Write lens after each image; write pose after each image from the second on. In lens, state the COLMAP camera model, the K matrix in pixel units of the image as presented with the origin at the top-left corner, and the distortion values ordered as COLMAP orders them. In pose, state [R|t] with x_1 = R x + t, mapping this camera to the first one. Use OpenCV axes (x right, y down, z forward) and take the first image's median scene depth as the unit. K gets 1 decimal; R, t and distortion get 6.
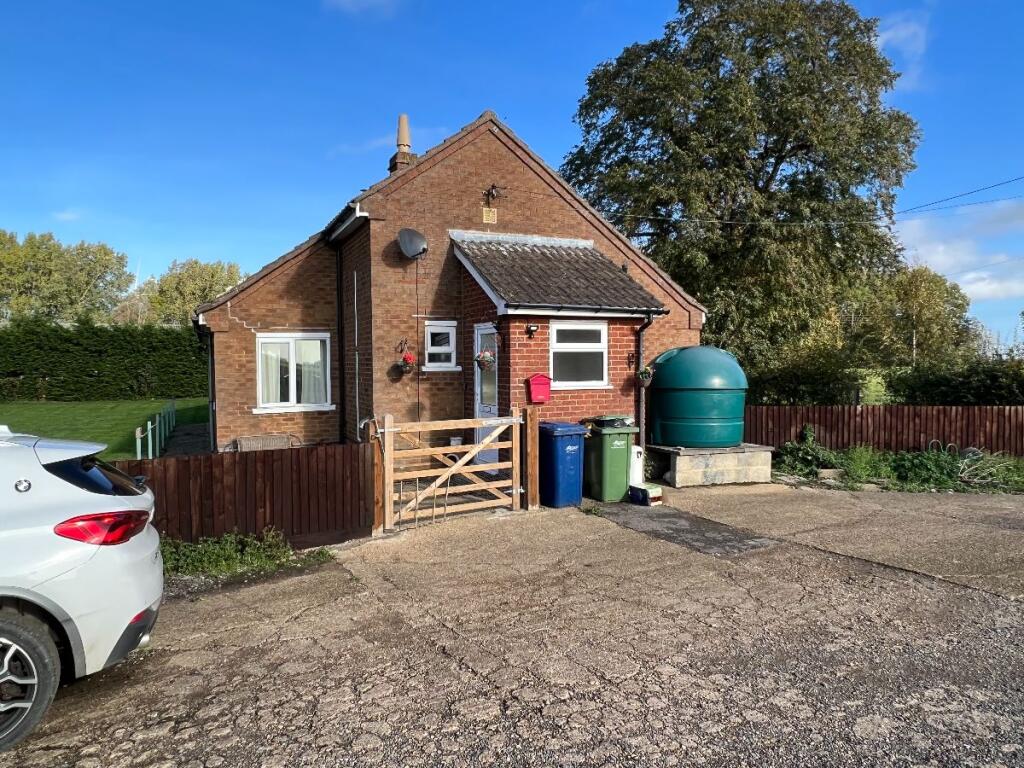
lens RADIAL K [[691.6, 0, 512.4], [0, 691.6, 386.0], [0, 0, 1]] dist [0.003634, 0.000427]
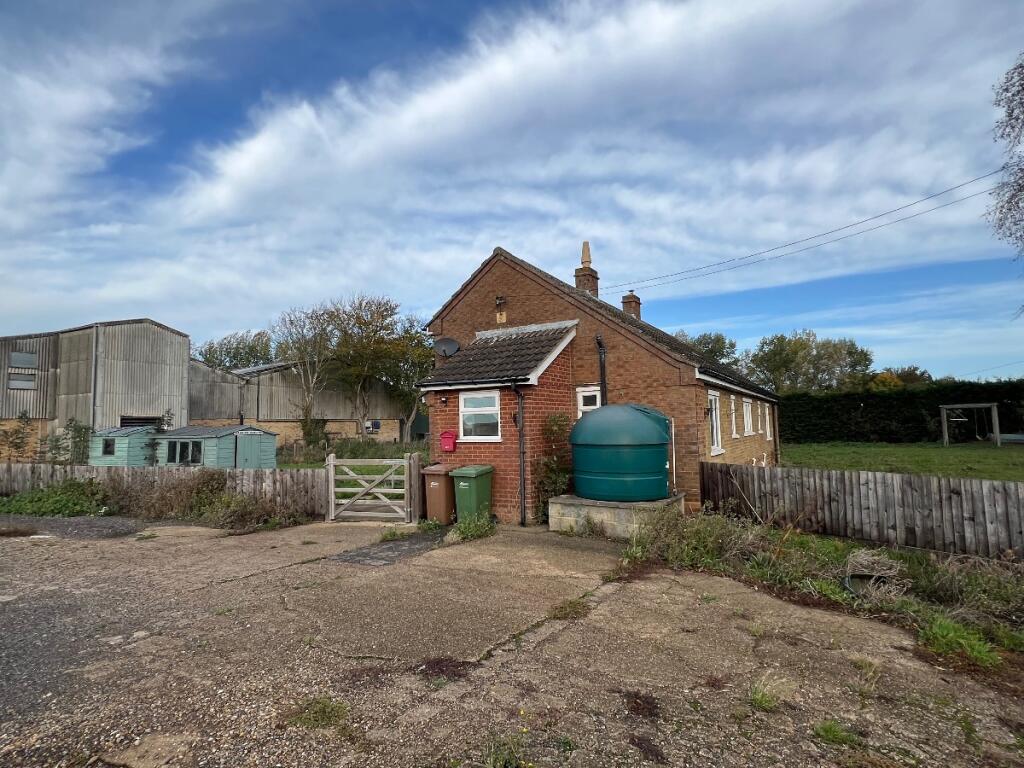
lens RADIAL K [[531.4, 0, 512.7], [0, 531.4, 381.3], [0, 0, 1]] dist [-0.005428, -0.000302]
pose [[0.587721, -0.068875, -0.806127, 0.967634], [-0.006451, 0.995939, -0.089796, -0.020311], [0.809038, 0.057975, 0.584890, 0.440551]]
